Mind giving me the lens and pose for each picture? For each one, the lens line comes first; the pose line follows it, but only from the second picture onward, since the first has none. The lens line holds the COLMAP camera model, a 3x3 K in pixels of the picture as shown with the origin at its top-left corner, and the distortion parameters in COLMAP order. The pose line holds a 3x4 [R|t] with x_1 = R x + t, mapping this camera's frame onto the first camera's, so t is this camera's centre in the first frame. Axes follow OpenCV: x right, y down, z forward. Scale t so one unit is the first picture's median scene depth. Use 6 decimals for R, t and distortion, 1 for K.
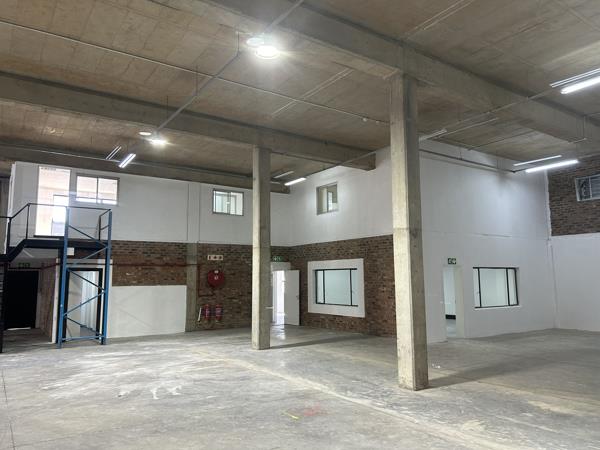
lens RADIAL K [[448.8, 0, 291.2], [0, 448.8, 224.4], [0, 0, 1]] dist [0.065588, -0.076434]
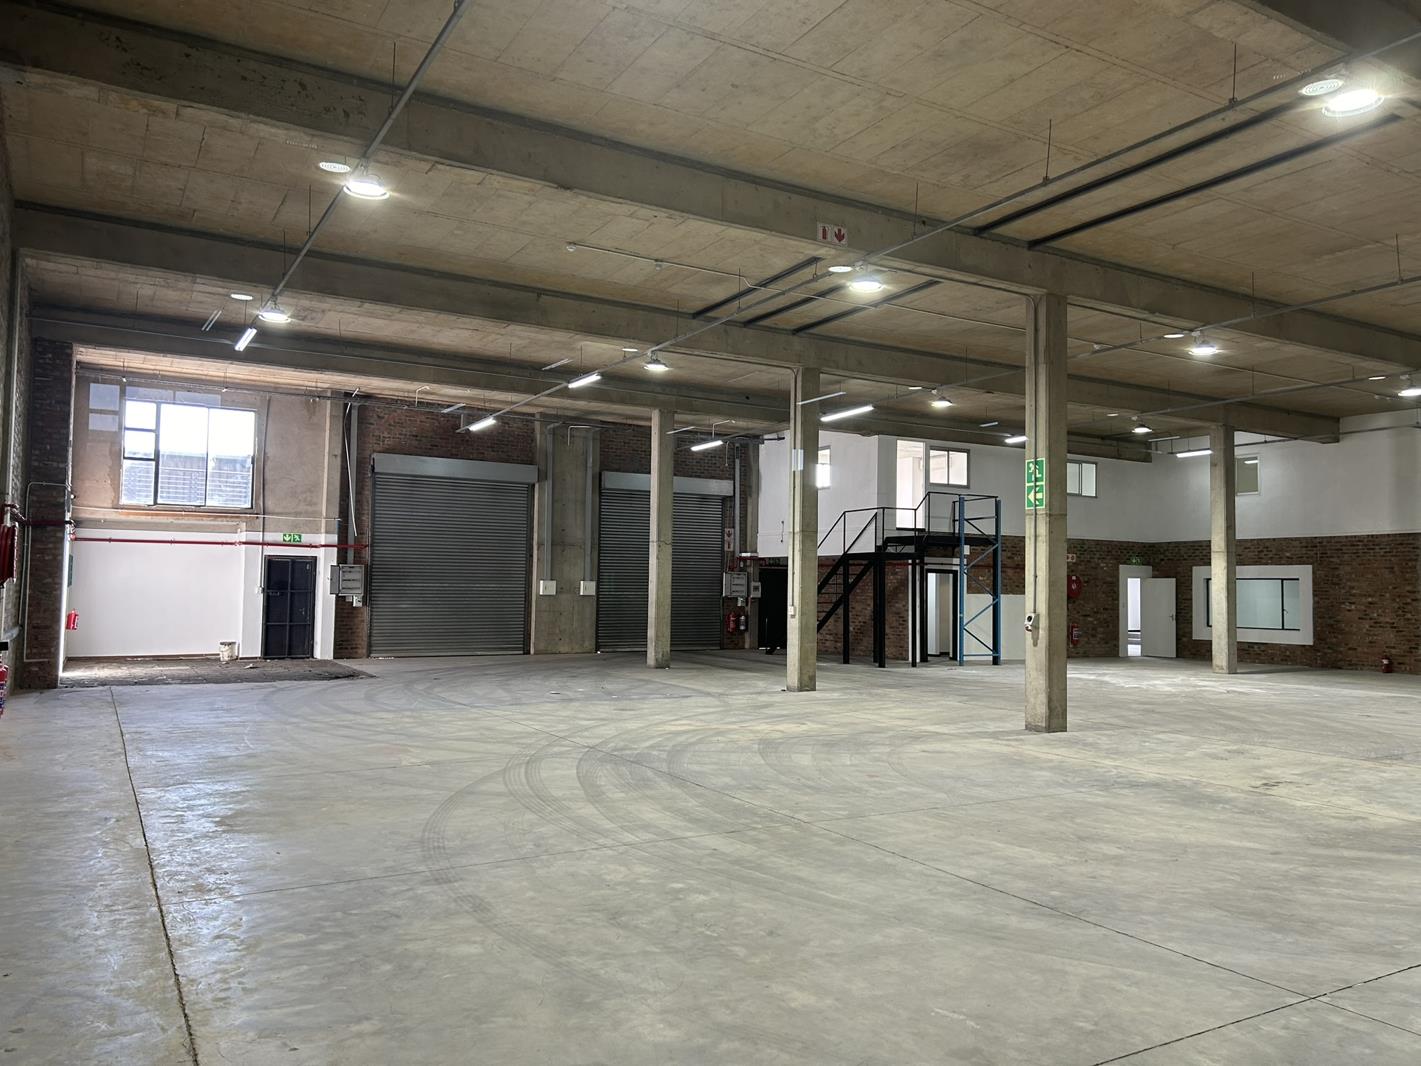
lens RADIAL K [[1062.9, 0, 718.1], [0, 1062.9, 535.2], [0, 0, 1]] dist [0.065588, -0.076434]
pose [[0.997295, 0.020675, -0.070532, -0.731636], [-0.015699, 0.997396, 0.070396, -0.087176], [0.071803, -0.069098, 0.995022, -0.867152]]
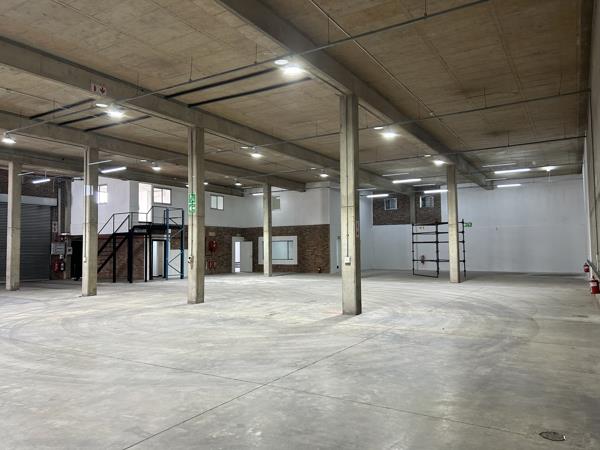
lens RADIAL K [[448.8, 0, 300.1], [0, 448.8, 226.7], [0, 0, 1]] dist [0.065588, -0.076434]
pose [[0.911000, 0.019830, 0.411930, -0.707993], [-0.047394, 0.997260, 0.056807, -0.086531], [-0.409675, -0.071274, 0.909443, -0.897323]]
